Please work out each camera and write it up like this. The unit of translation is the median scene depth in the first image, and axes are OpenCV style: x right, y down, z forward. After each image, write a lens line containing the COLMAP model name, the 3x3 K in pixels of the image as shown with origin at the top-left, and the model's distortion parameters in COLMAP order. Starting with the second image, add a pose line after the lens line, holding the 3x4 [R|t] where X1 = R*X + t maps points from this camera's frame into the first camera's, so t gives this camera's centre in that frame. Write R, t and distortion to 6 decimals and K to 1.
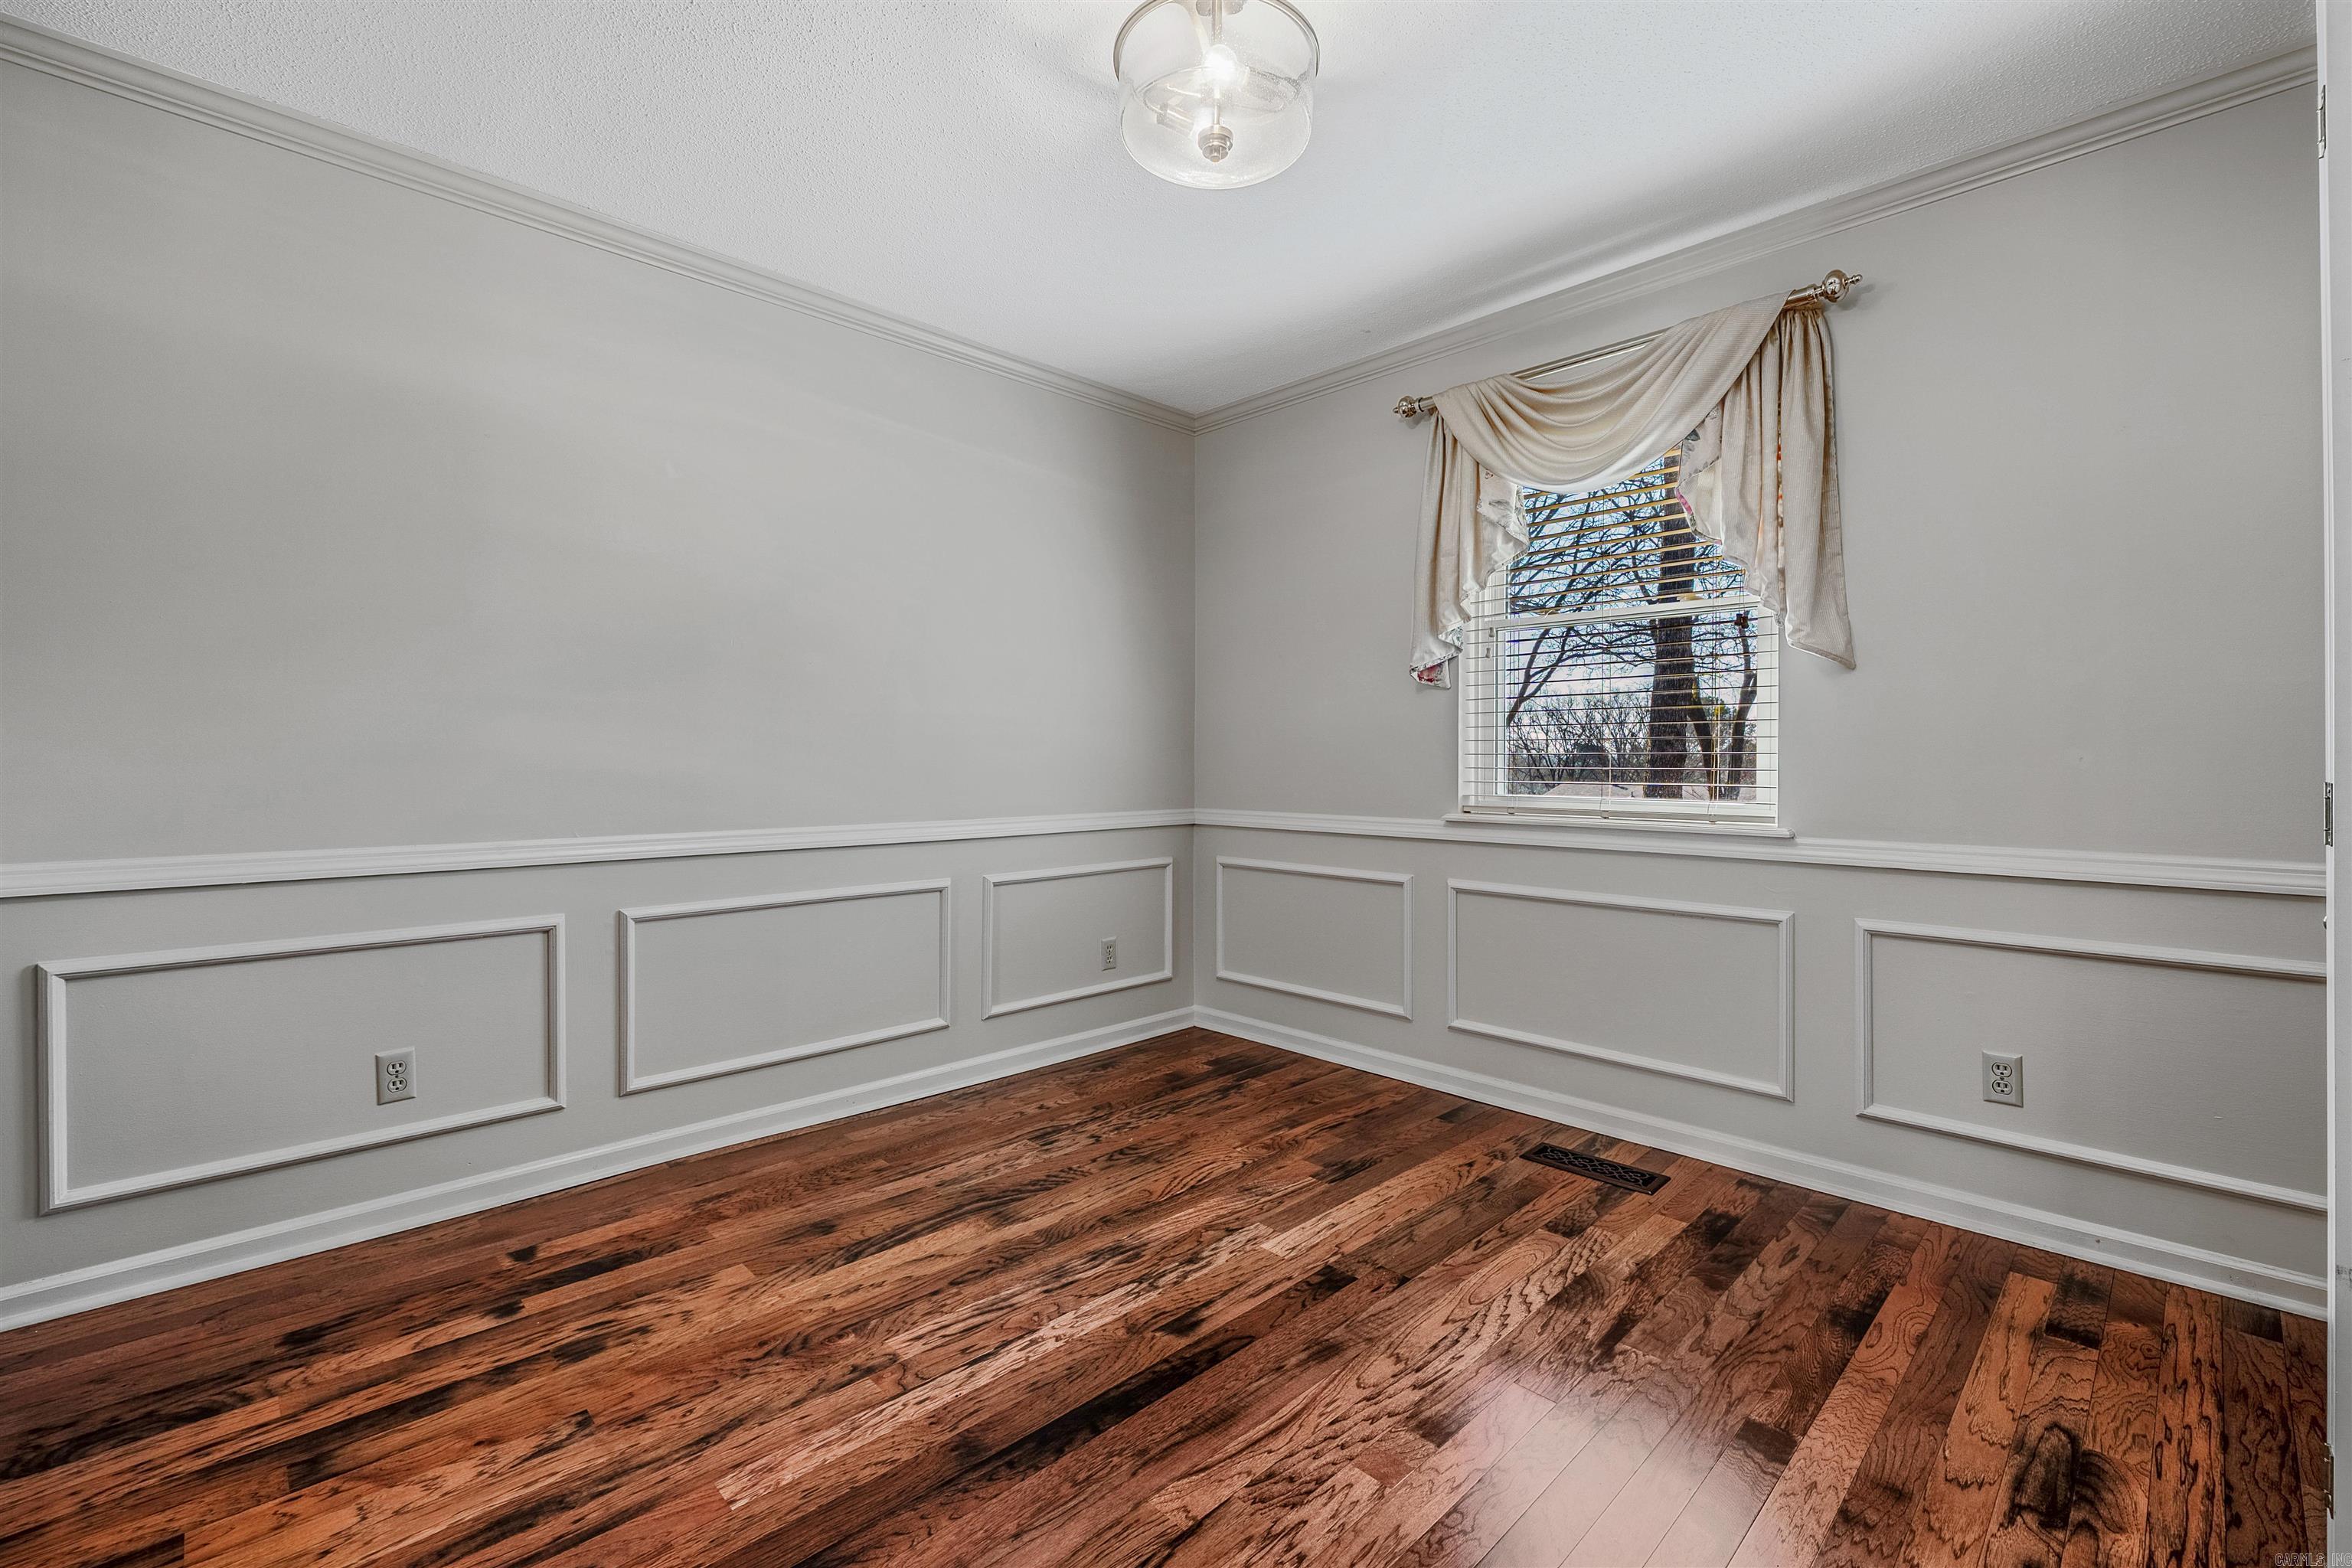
lens RADIAL K [[989.3, 0, 1163.6], [0, 989.3, 754.3], [0, 0, 1]] dist [-0.001062, 0.000045]
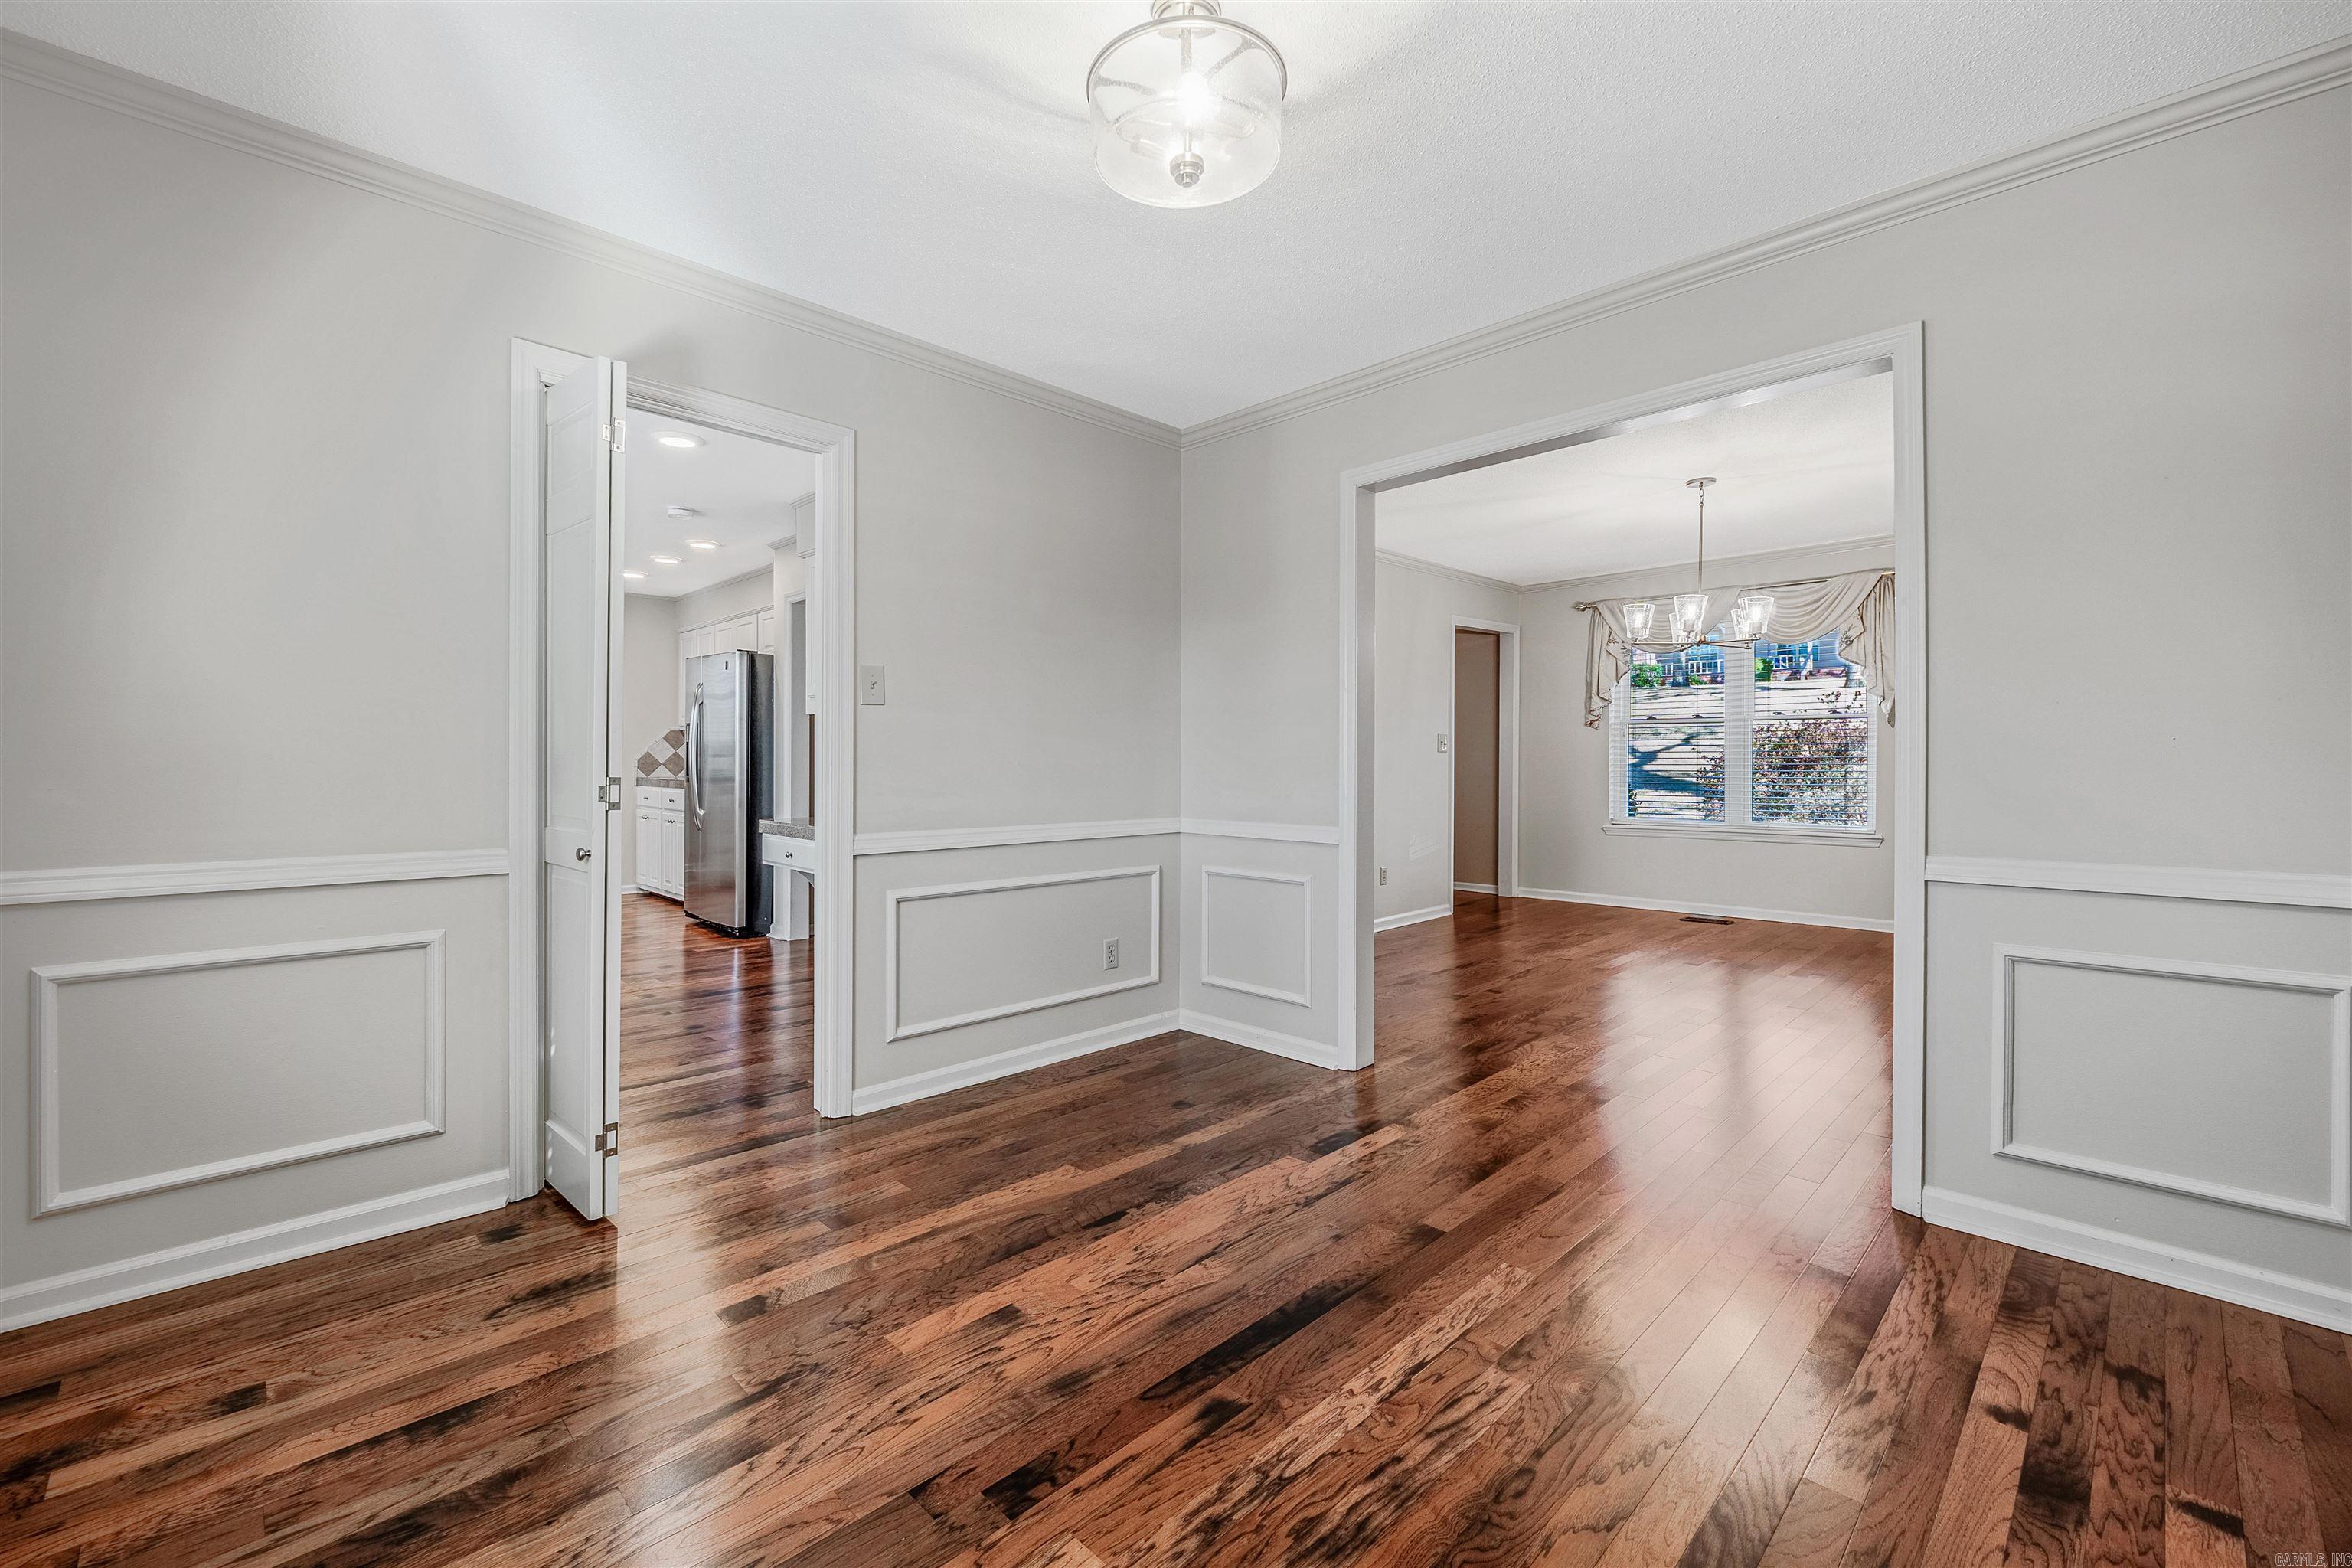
lens RADIAL K [[989.3, 0, 1163.6], [0, 989.3, 754.3], [0, 0, 1]] dist [-0.001062, 0.000045]
pose [[-0.999930, -0.002621, -0.011498, 0.083537], [-0.002530, 0.999965, -0.007939, -0.002692], [0.011518, -0.007909, -0.999902, 1.965271]]
